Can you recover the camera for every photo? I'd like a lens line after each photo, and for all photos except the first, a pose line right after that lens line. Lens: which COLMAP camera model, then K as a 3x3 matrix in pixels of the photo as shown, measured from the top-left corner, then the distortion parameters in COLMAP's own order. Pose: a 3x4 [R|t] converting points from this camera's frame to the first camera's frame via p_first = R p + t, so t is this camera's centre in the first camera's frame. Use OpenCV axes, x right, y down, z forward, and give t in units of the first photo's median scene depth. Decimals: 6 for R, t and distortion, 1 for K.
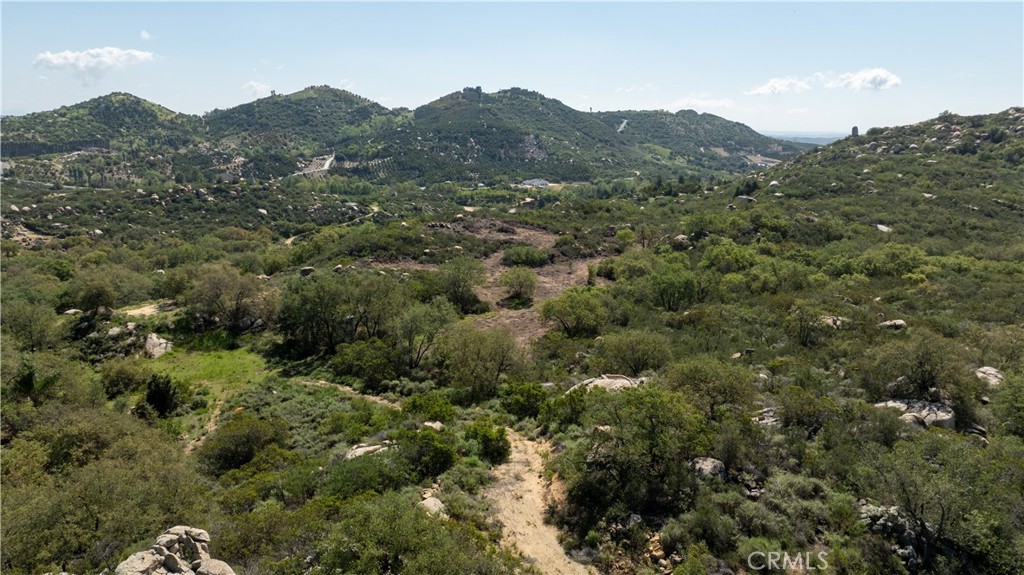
lens RADIAL K [[720.6, 0, 512.2], [0, 720.6, 287.5], [0, 0, 1]] dist [-0.034395, 0.029517]
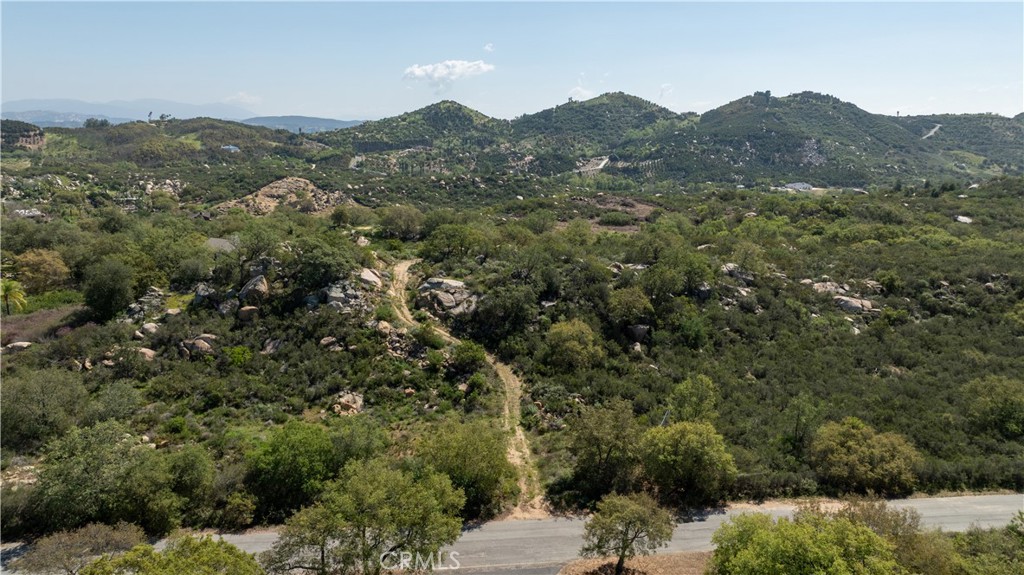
lens RADIAL K [[720.6, 0, 515.5], [0, 720.6, 289.0], [0, 0, 1]] dist [-0.034395, 0.029517]
pose [[0.914209, 0.088314, -0.395504, 0.076225], [-0.089803, 0.995850, 0.014789, 0.016817], [0.395169, 0.021997, 0.918345, -0.069955]]
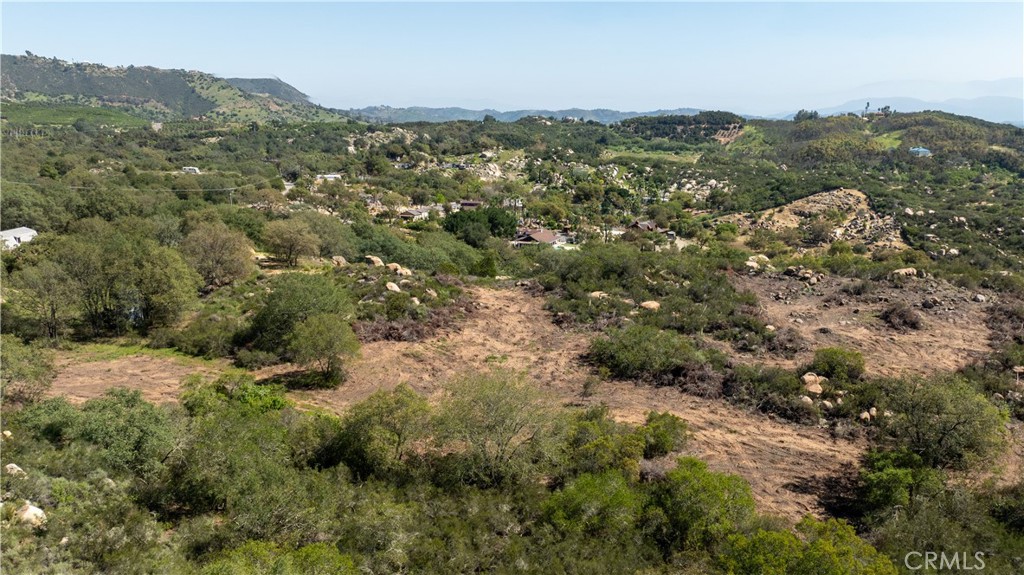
lens RADIAL K [[771.8, 0, 562.0], [0, 771.8, 454.9], [0, 0, 1]] dist [-0.011423, 0.005788]
pose [[0.212596, 0.390555, -0.895695, 0.083846], [-0.238376, 0.909684, 0.340075, -0.024839], [0.947618, 0.141214, 0.286495, 0.153425]]
